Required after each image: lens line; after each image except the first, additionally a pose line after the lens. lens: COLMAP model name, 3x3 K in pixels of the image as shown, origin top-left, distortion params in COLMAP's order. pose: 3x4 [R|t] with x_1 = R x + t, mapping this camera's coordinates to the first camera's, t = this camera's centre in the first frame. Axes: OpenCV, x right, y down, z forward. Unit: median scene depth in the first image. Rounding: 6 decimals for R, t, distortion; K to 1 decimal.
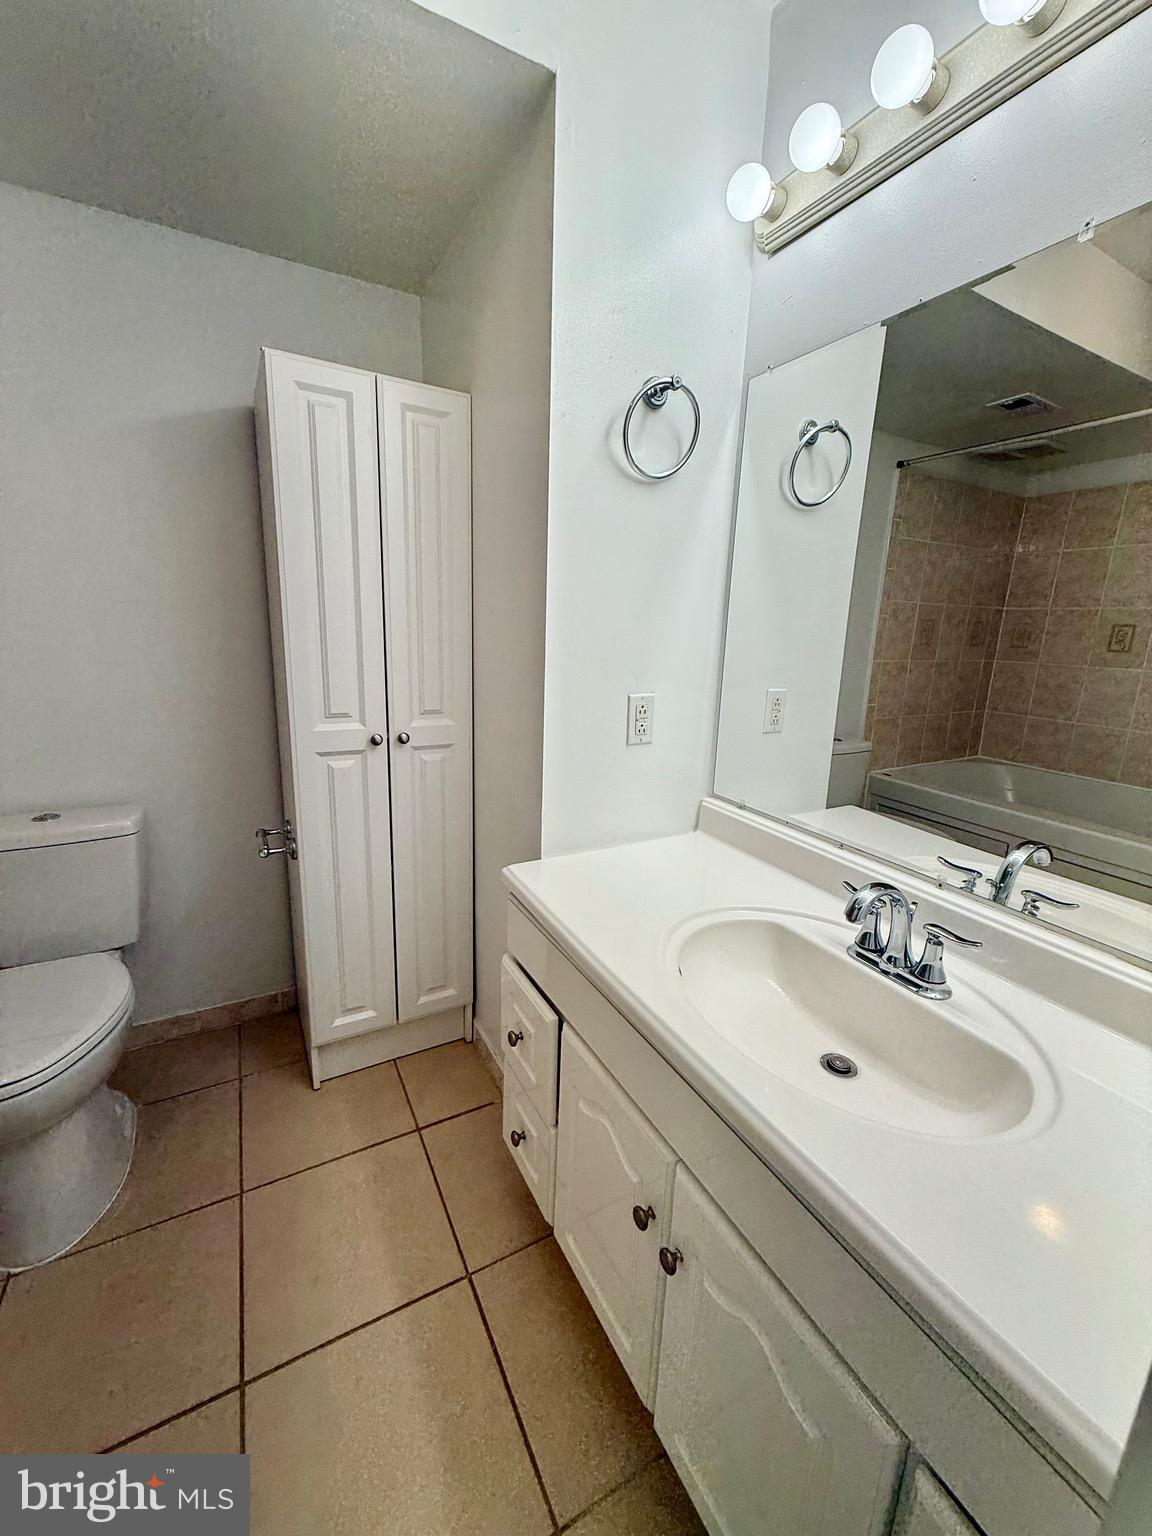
lens RADIAL K [[611.1, 0, 577.9], [0, 611.1, 763.9], [0, 0, 1]] dist [-0.000011, -0.000030]
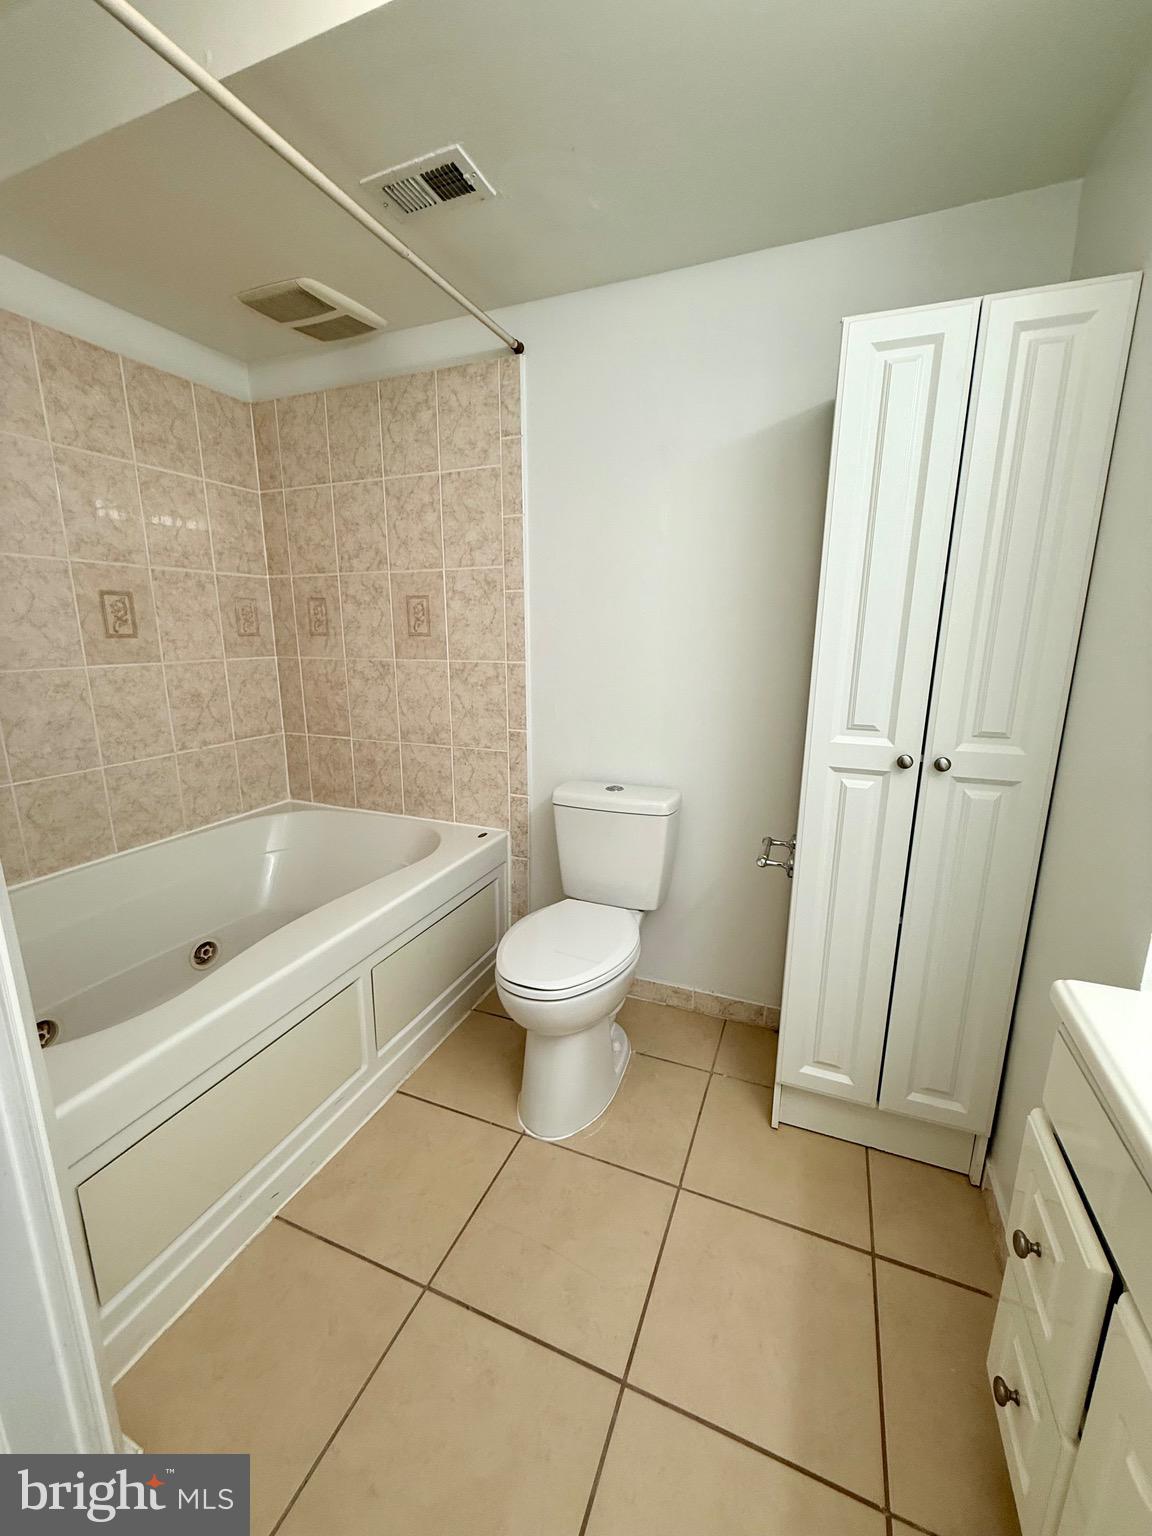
lens RADIAL K [[611.1, 0, 577.9], [0, 611.1, 763.9], [0, 0, 1]] dist [-0.000011, -0.000030]
pose [[0.631689, 0.134825, -0.763408, 0.016577], [-0.158004, 0.986481, 0.043480, -0.002998], [0.758949, 0.093156, 0.644452, 0.144479]]
